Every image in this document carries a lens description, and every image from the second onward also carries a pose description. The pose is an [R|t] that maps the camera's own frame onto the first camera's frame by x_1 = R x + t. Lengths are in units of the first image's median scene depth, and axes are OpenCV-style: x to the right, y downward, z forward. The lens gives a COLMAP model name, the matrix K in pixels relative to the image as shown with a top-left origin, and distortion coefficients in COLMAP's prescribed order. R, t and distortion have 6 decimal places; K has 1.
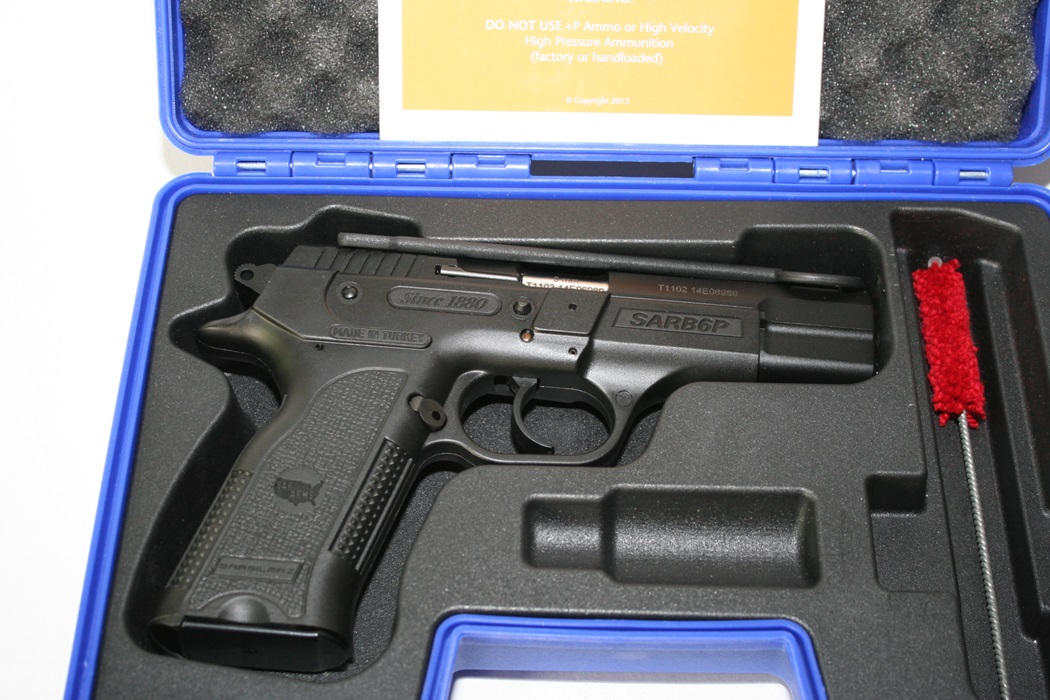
lens RADIAL K [[1642.7, 0, 521.3], [0, 1642.7, 350.4], [0, 0, 1]] dist [0.028652, 0.000000]
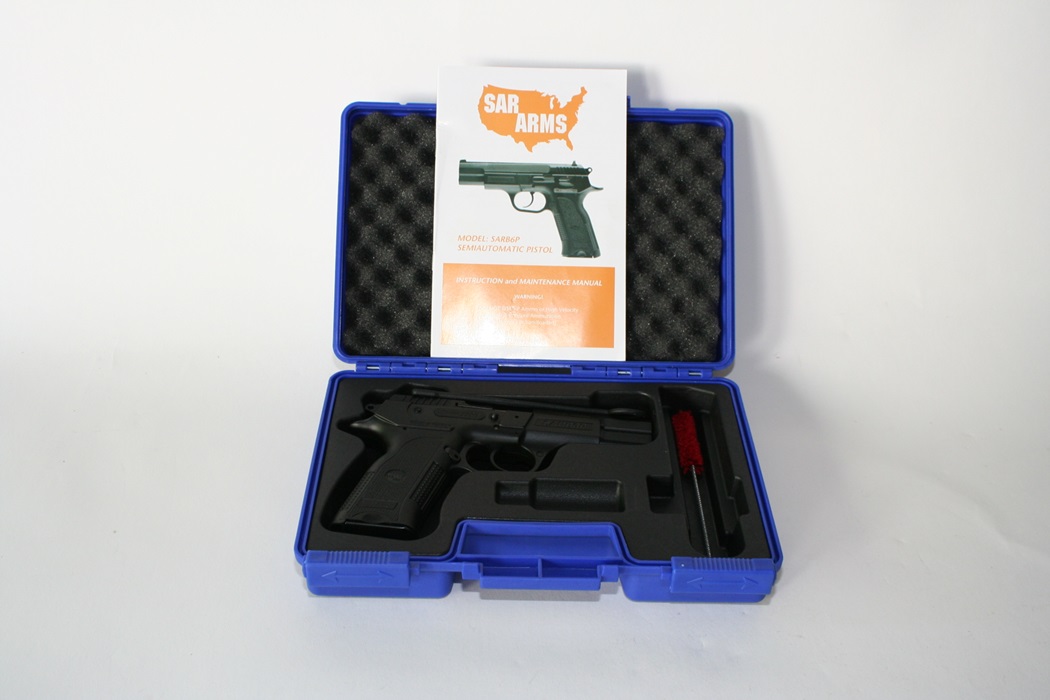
lens RADIAL K [[1231.7, 0, 526.0], [0, 1231.7, 349.4], [0, 0, 1]] dist [0.014848, 0.000000]
pose [[0.999245, 0.008628, 0.037870, -0.020550], [0.006169, 0.927381, -0.374067, 0.505276], [-0.038347, 0.374019, 0.926628, -0.580304]]
